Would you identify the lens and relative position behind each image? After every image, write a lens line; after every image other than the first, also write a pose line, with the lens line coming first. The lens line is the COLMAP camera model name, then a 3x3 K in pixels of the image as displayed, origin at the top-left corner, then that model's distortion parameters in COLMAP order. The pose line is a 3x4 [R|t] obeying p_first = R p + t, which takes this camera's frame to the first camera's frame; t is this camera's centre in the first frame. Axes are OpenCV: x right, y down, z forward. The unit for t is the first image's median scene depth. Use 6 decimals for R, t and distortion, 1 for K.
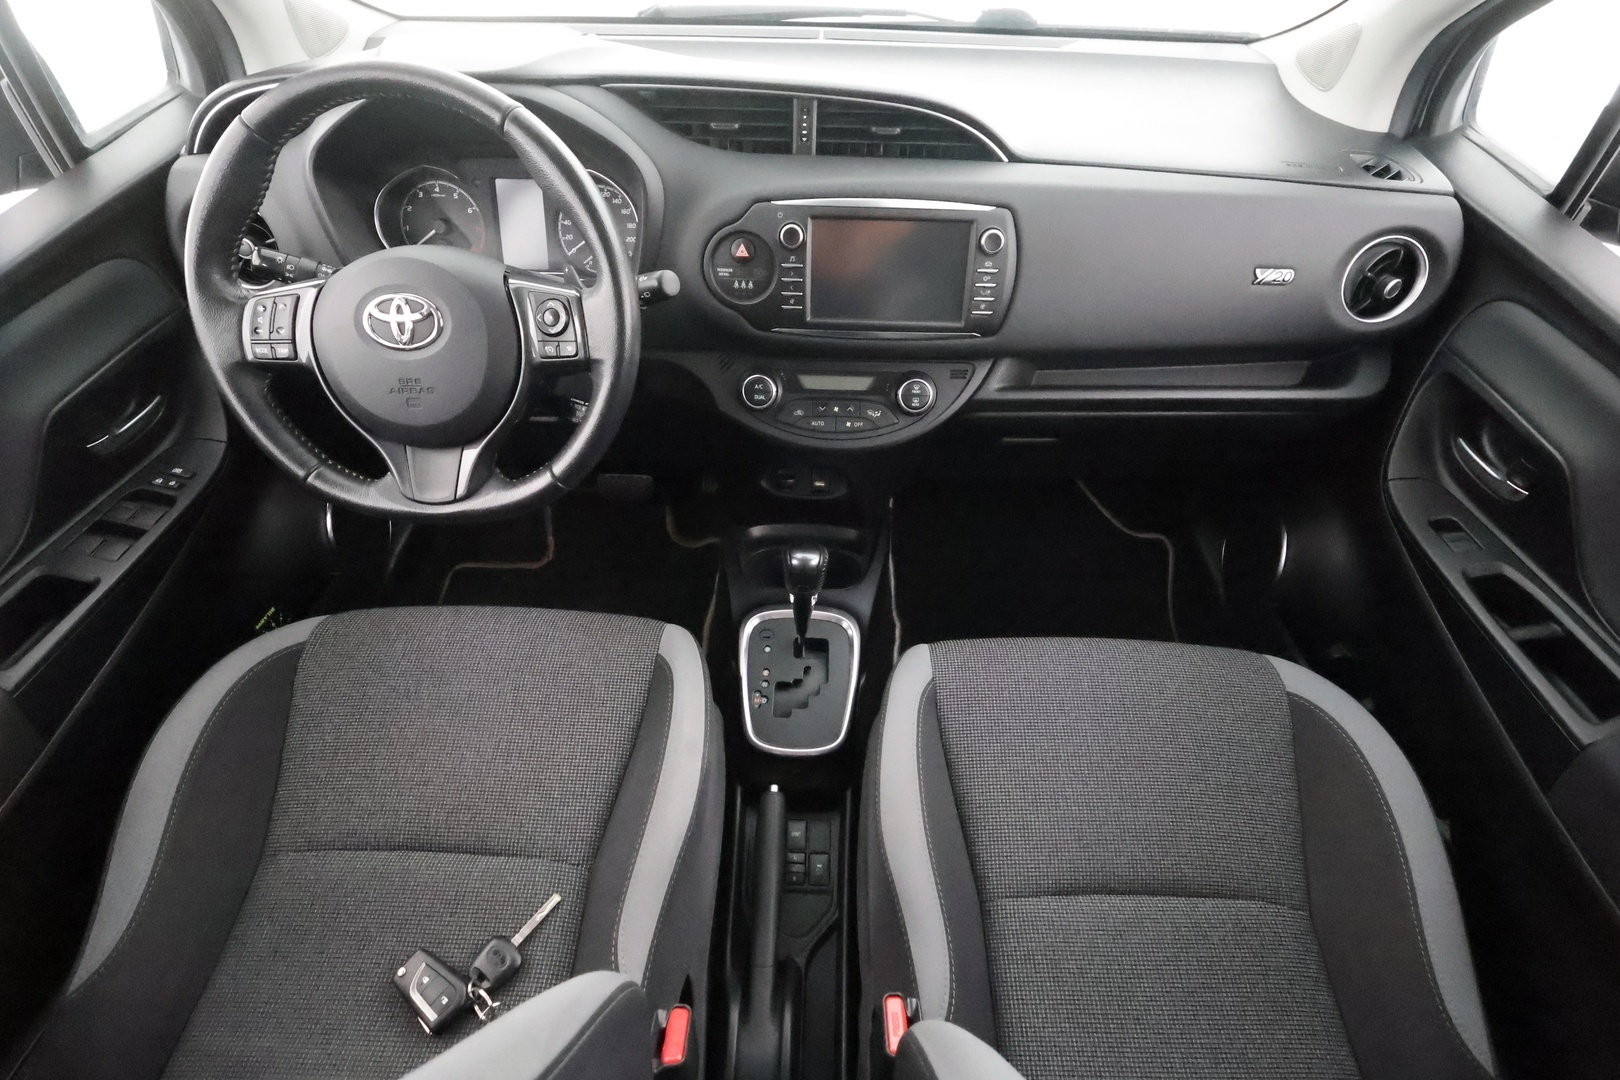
lens RADIAL K [[761.9, 0, 804.8], [0, 761.9, 547.5], [0, 0, 1]] dist [-0.009663, 0.000334]
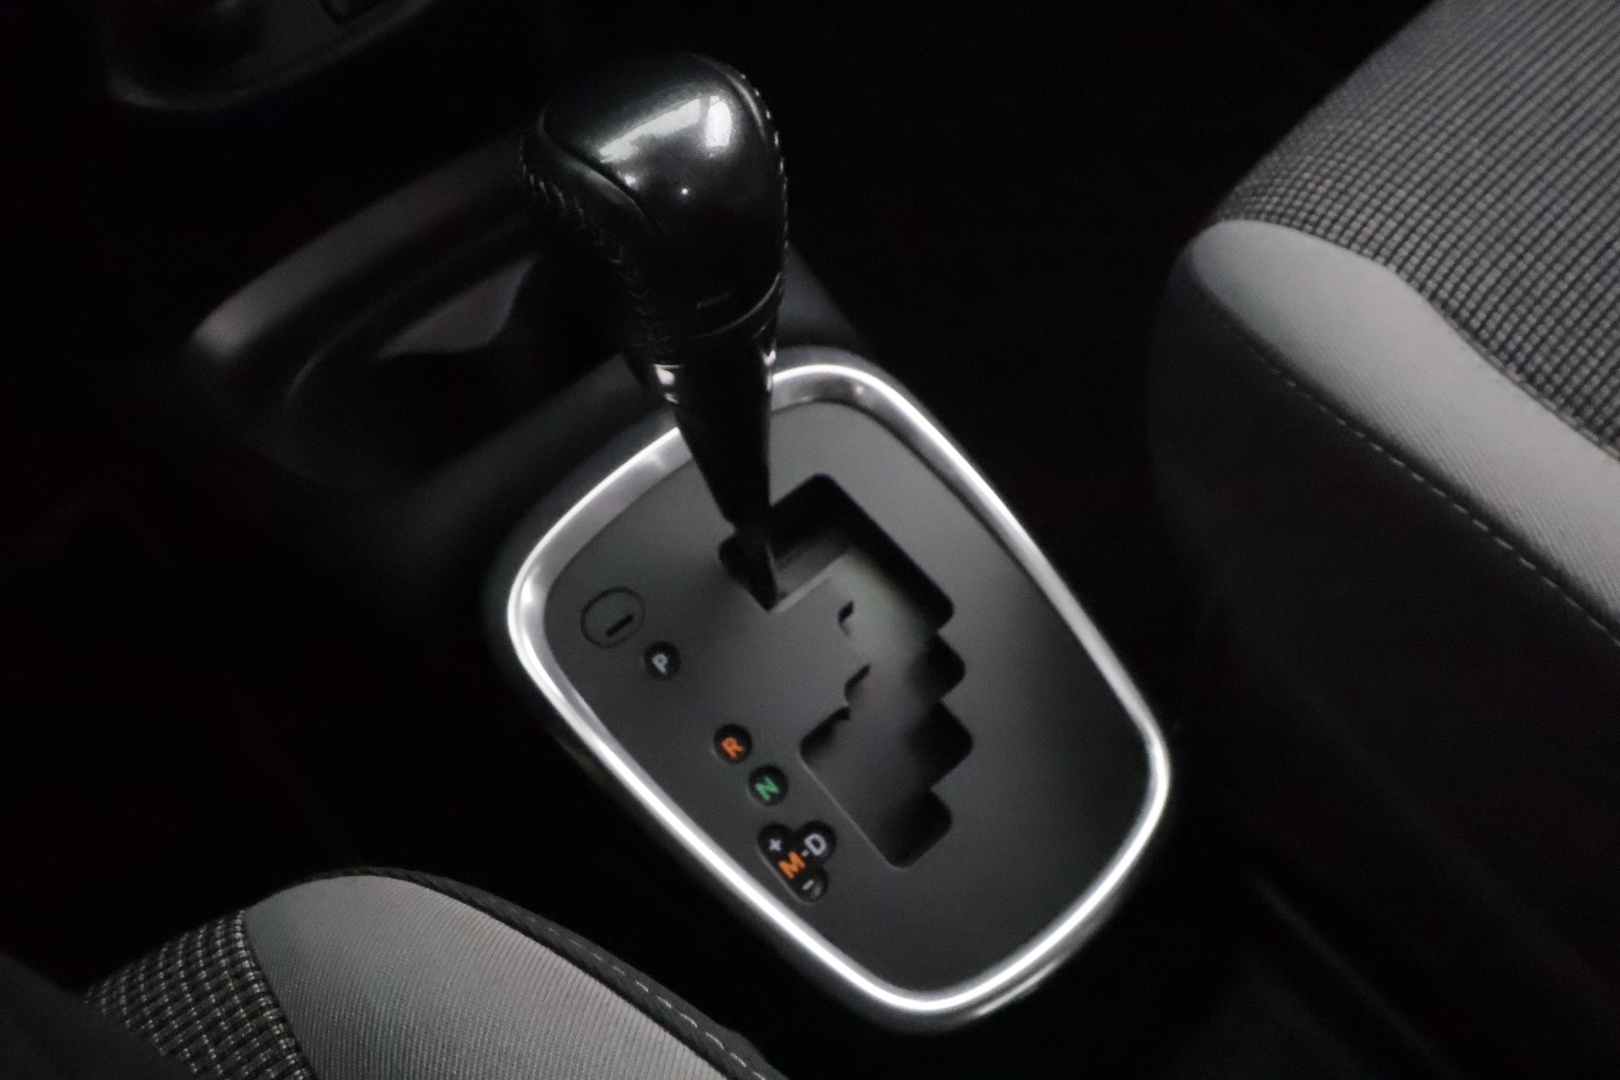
lens RADIAL K [[1295.5, 0, 805.6], [0, 1295.5, 535.8], [0, 0, 1]] dist [-0.009964, 0.001941]
pose [[0.727451, -0.610104, 0.313986, -0.138072], [0.542992, 0.791620, 0.280173, 0.022675], [-0.419492, -0.033321, 0.907147, 0.751678]]
